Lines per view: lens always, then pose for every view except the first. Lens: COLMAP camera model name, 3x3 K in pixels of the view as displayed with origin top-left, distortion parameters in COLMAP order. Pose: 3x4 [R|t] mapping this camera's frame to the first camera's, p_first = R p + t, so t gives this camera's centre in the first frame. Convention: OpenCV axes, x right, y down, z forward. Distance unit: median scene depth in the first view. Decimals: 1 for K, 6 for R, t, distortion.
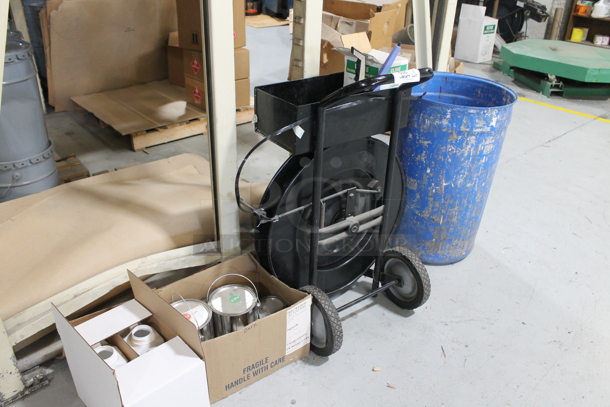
lens RADIAL K [[492.6, 0, 305.0], [0, 492.6, 203.5], [0, 0, 1]] dist [-0.103122, 0.005071]
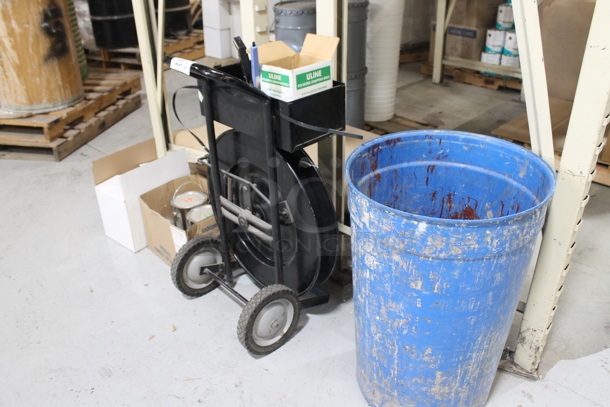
lens RADIAL K [[492.6, 0, 305.0], [0, 492.6, 203.5], [0, 0, 1]] dist [-0.103122, 0.005071]
pose [[0.136066, 0.462141, -0.876306, 0.887498], [-0.459320, 0.813148, 0.357513, -0.359838], [0.877788, 0.353859, 0.322912, 0.710798]]
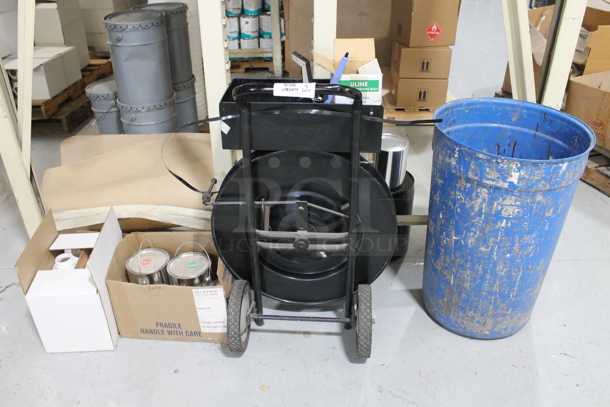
lens RADIAL K [[492.6, 0, 305.0], [0, 492.6, 203.5], [0, 0, 1]] dist [-0.103122, 0.005071]
pose [[0.776478, 0.300154, -0.554066, 0.551499], [-0.286602, 0.951280, 0.113687, -0.120134], [0.561196, 0.070521, 0.824673, 0.201118]]
